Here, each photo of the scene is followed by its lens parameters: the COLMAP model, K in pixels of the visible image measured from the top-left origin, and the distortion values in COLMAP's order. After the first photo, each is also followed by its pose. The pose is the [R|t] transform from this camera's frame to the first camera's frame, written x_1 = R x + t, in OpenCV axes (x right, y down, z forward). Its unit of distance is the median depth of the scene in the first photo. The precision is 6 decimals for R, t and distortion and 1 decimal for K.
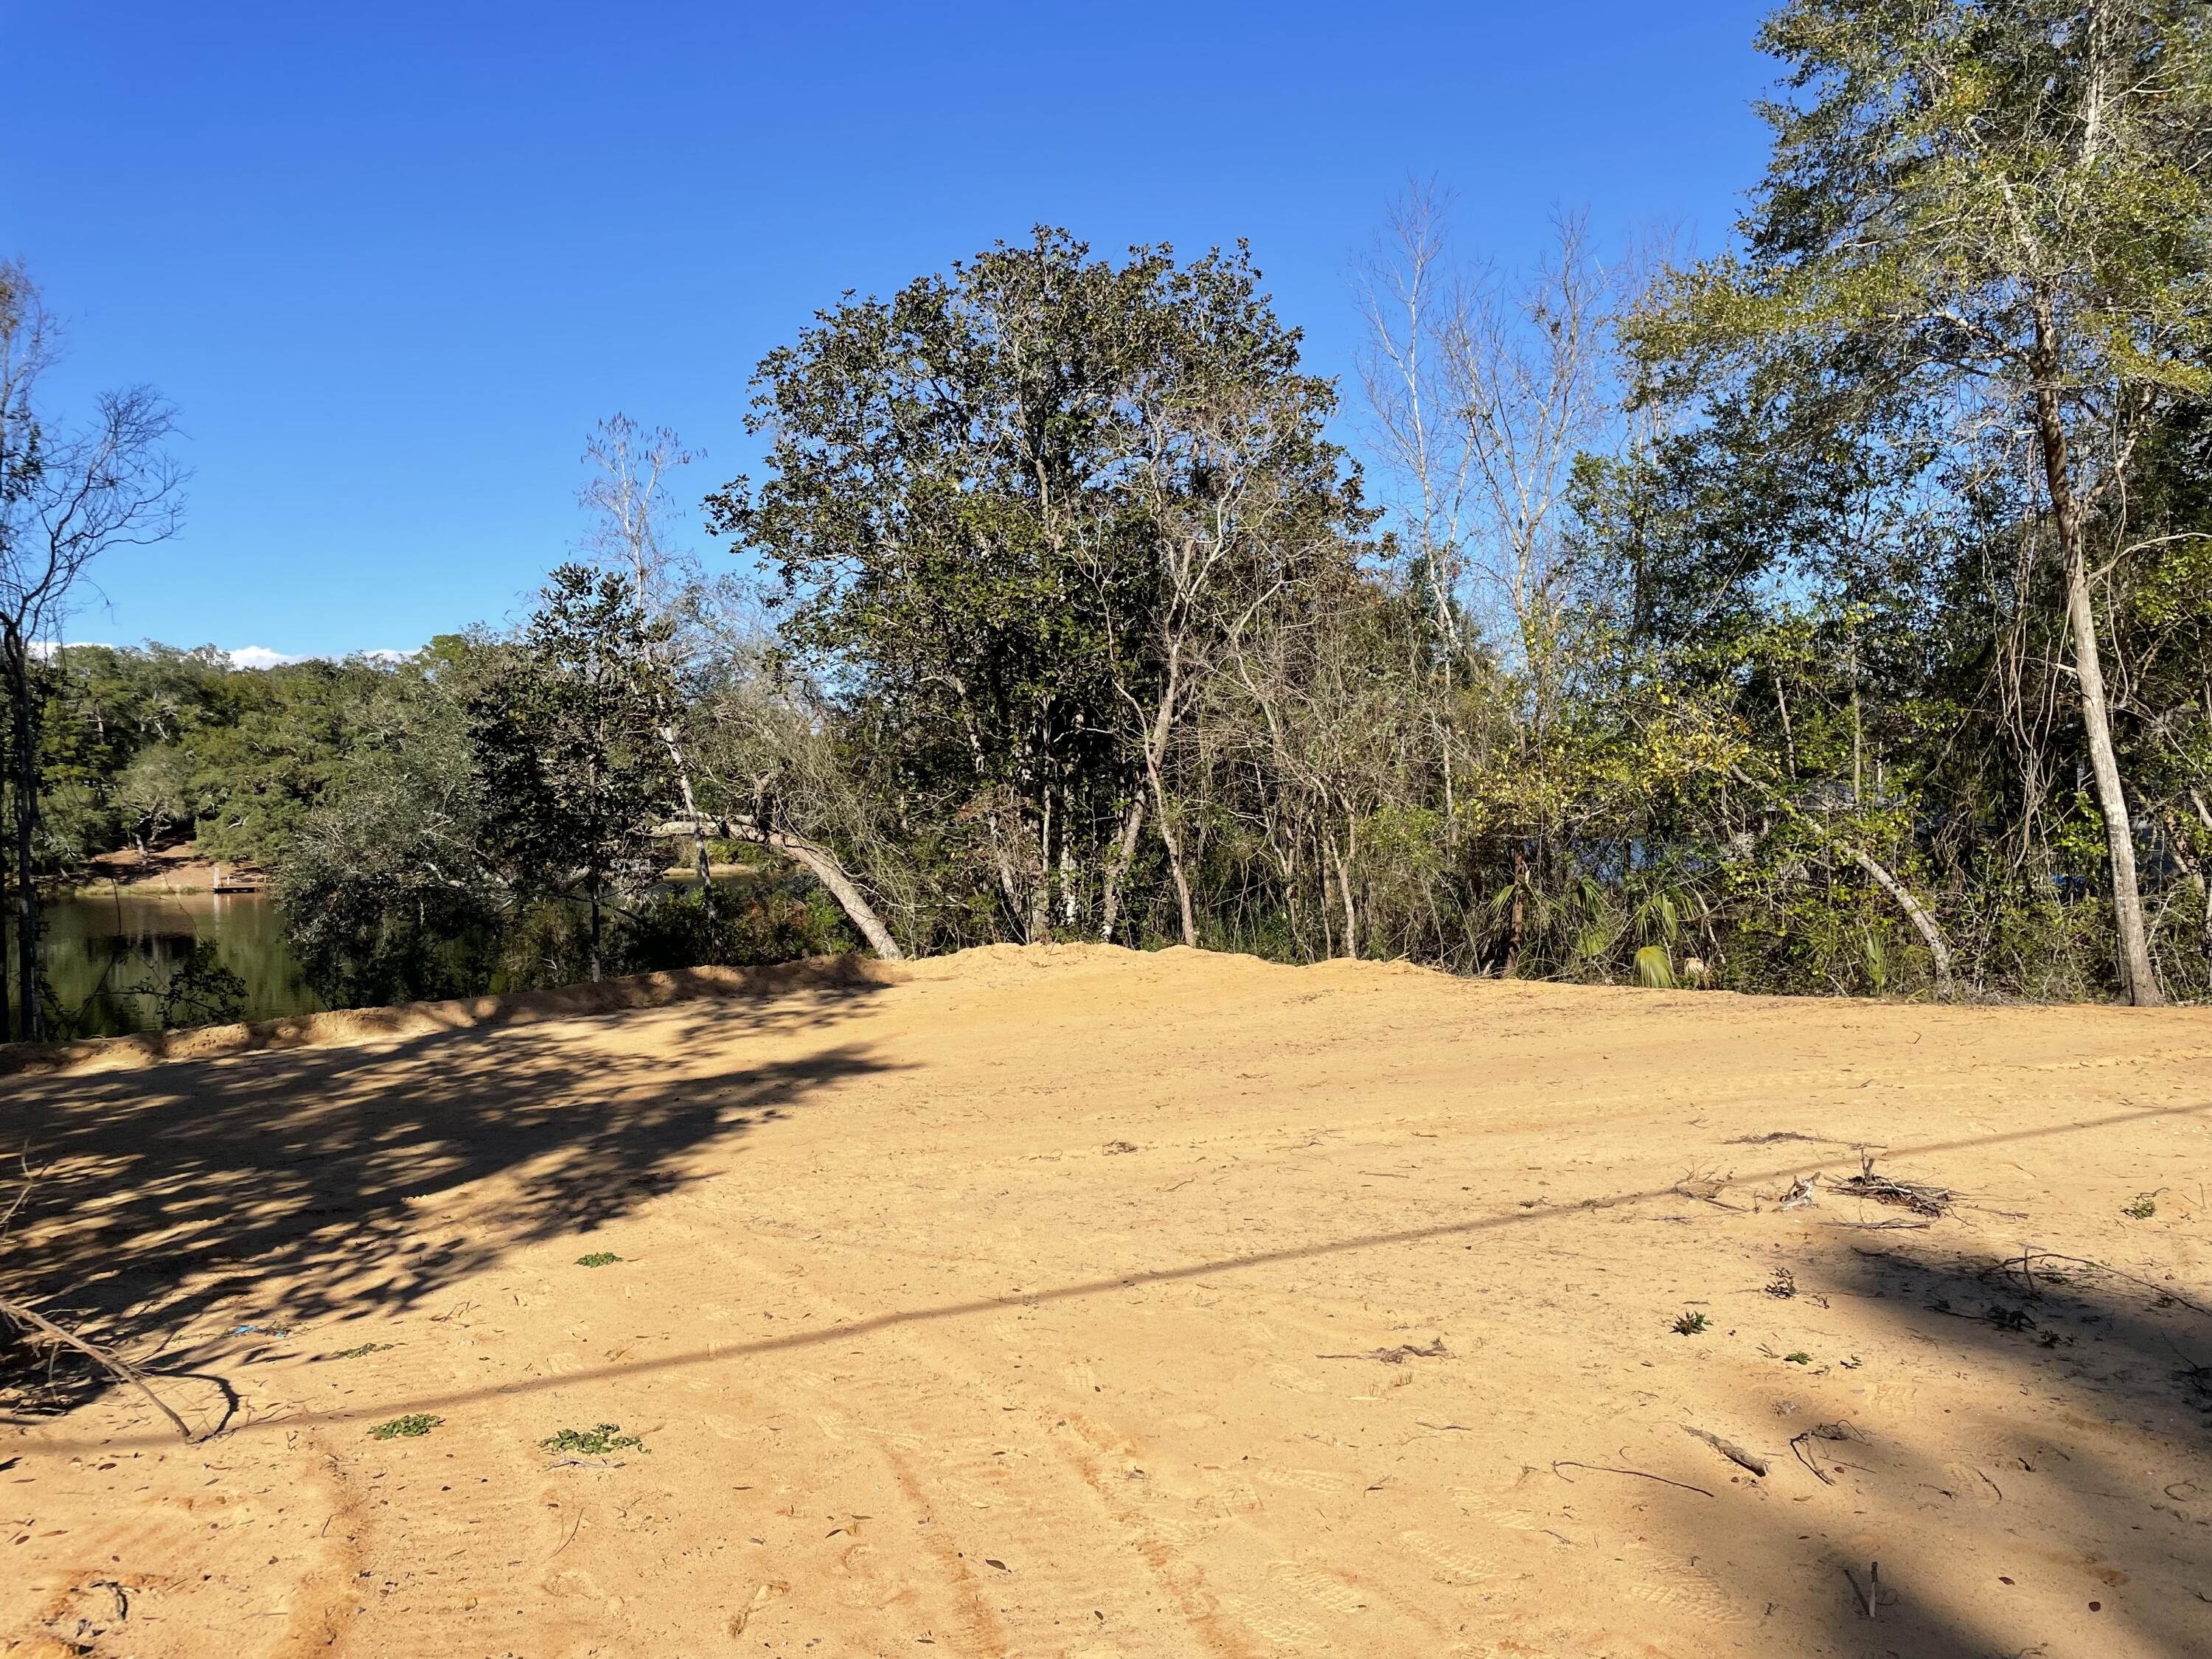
lens RADIAL K [[1778.6, 0, 1112.5], [0, 1778.6, 816.1], [0, 0, 1]] dist [0.098843, -0.159749]
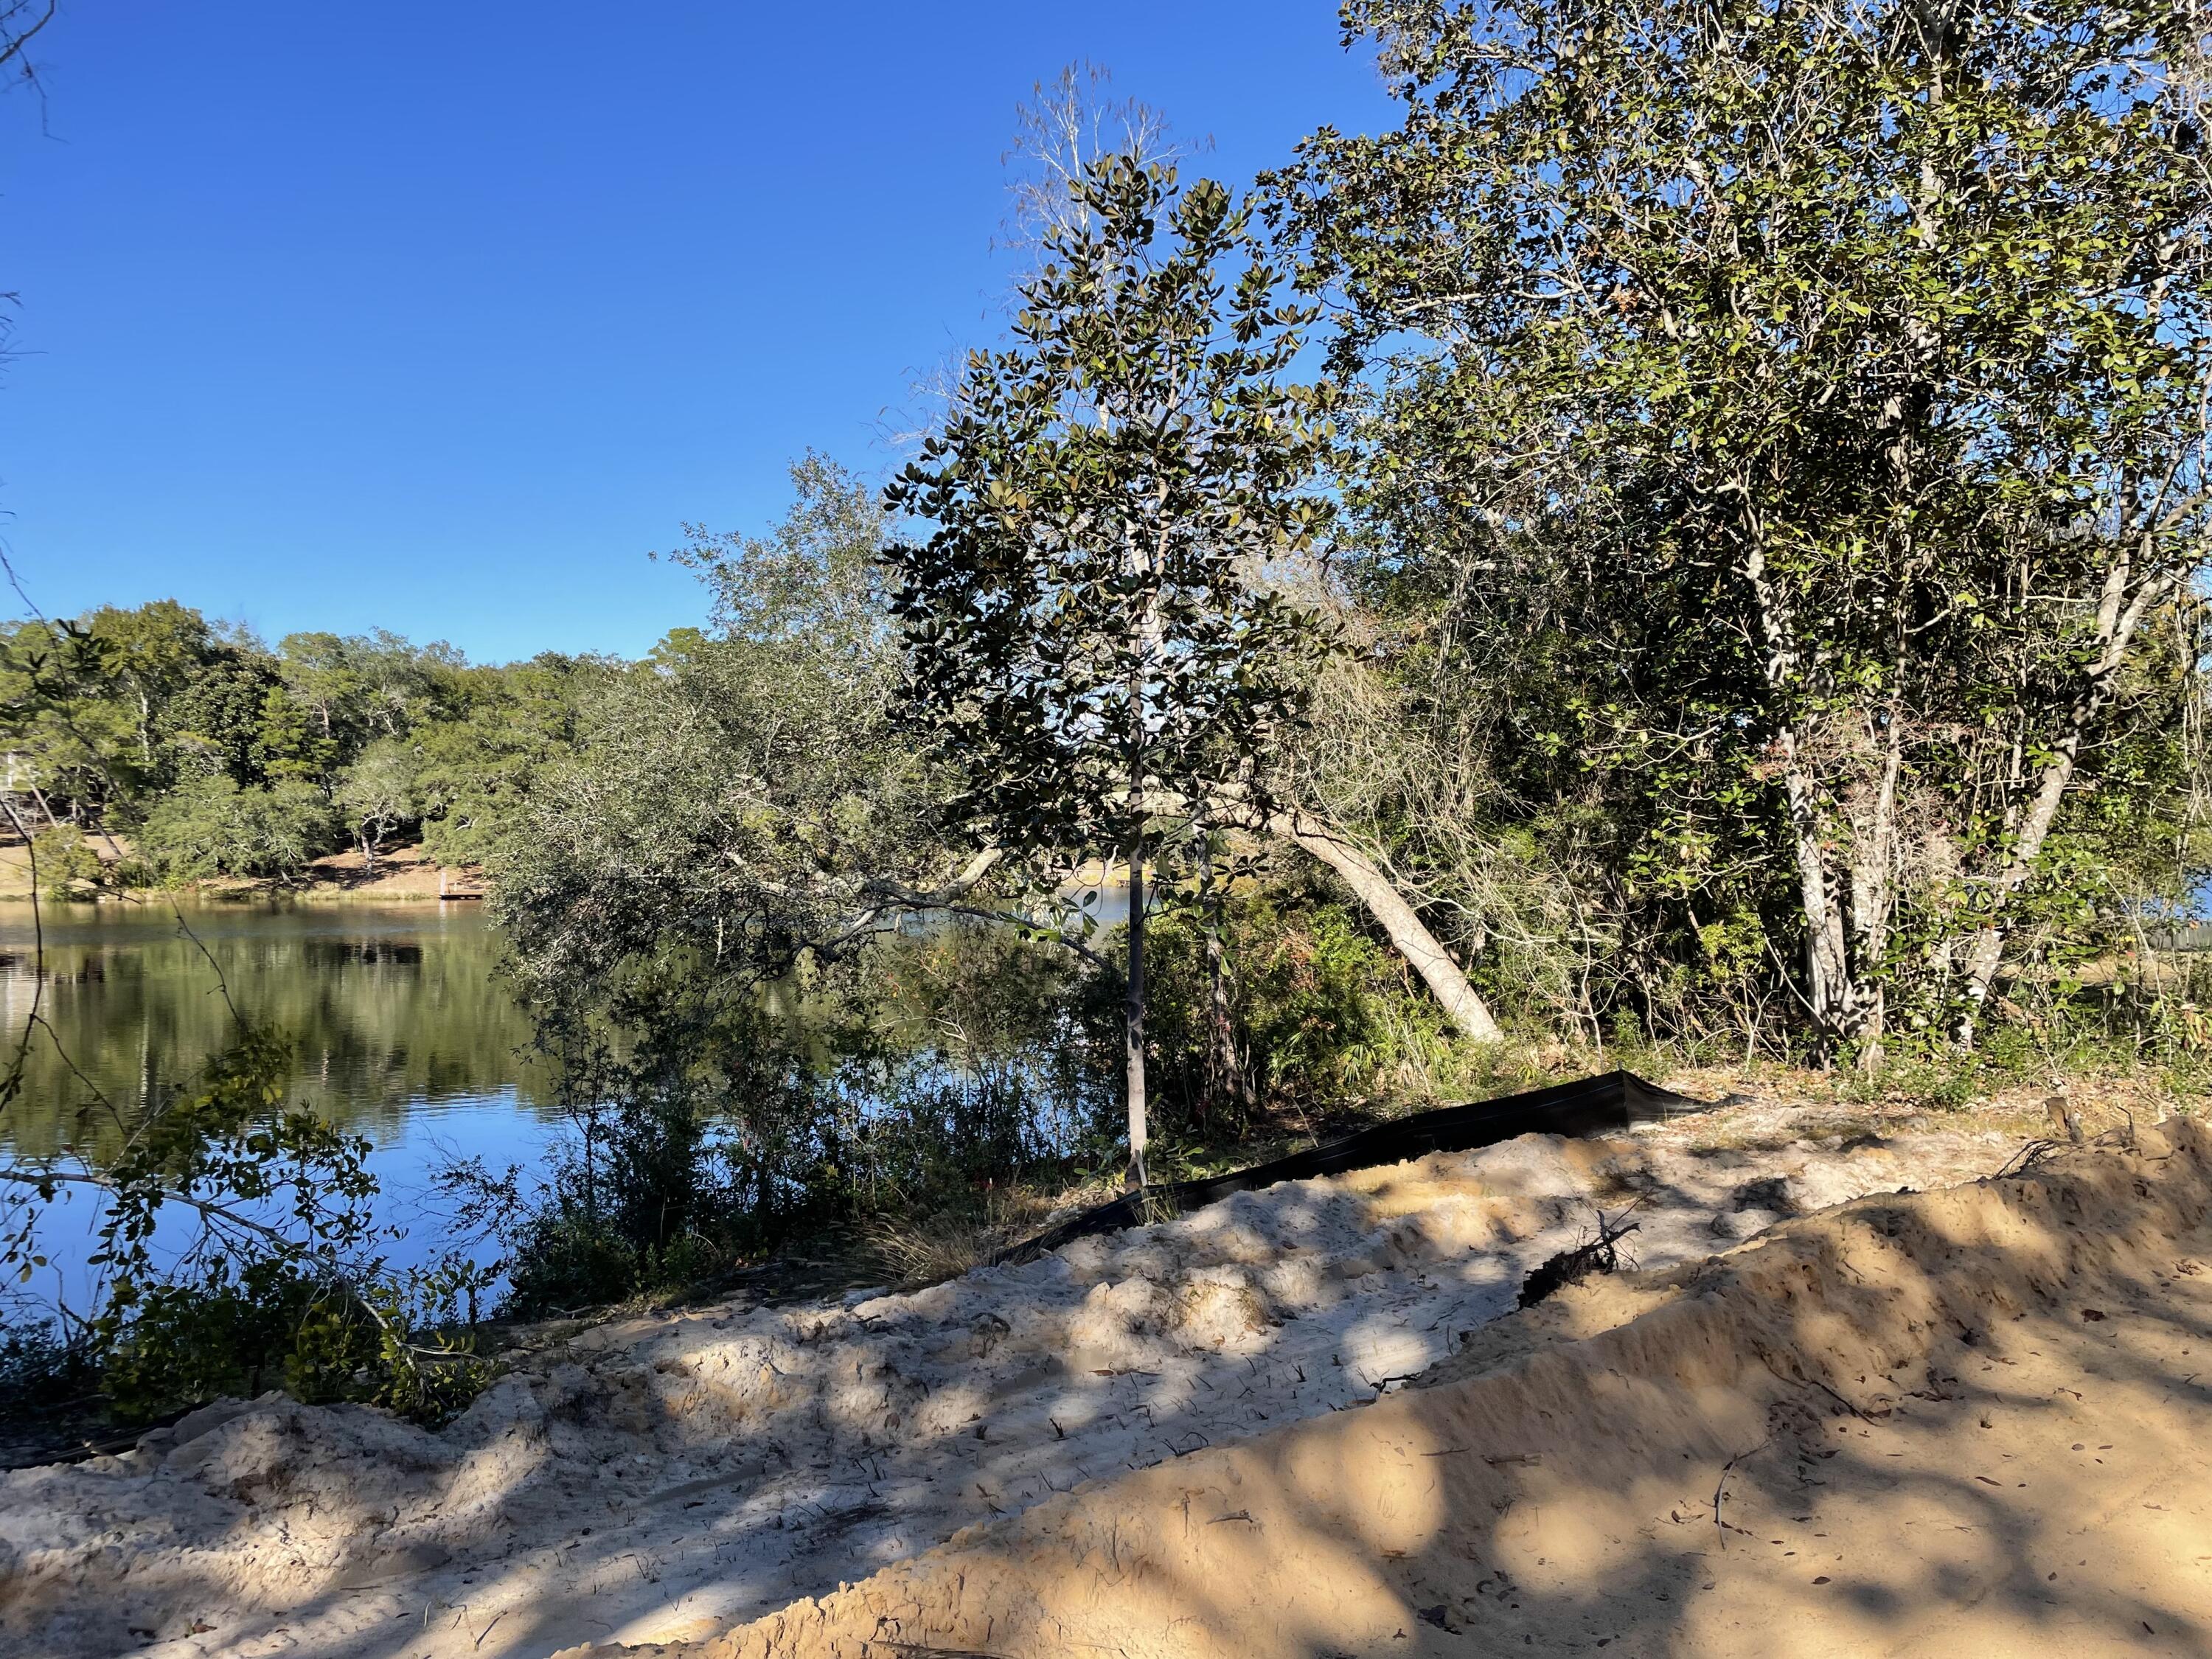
lens RADIAL K [[1753.7, 0, 1107.2], [0, 1753.7, 843.5], [0, 0, 1]] dist [0.122177, -0.151659]
pose [[0.993381, 0.014143, -0.113994, -0.047539], [-0.013972, 0.999900, 0.002297, 0.005895], [0.114015, -0.000689, 0.993479, 0.116014]]
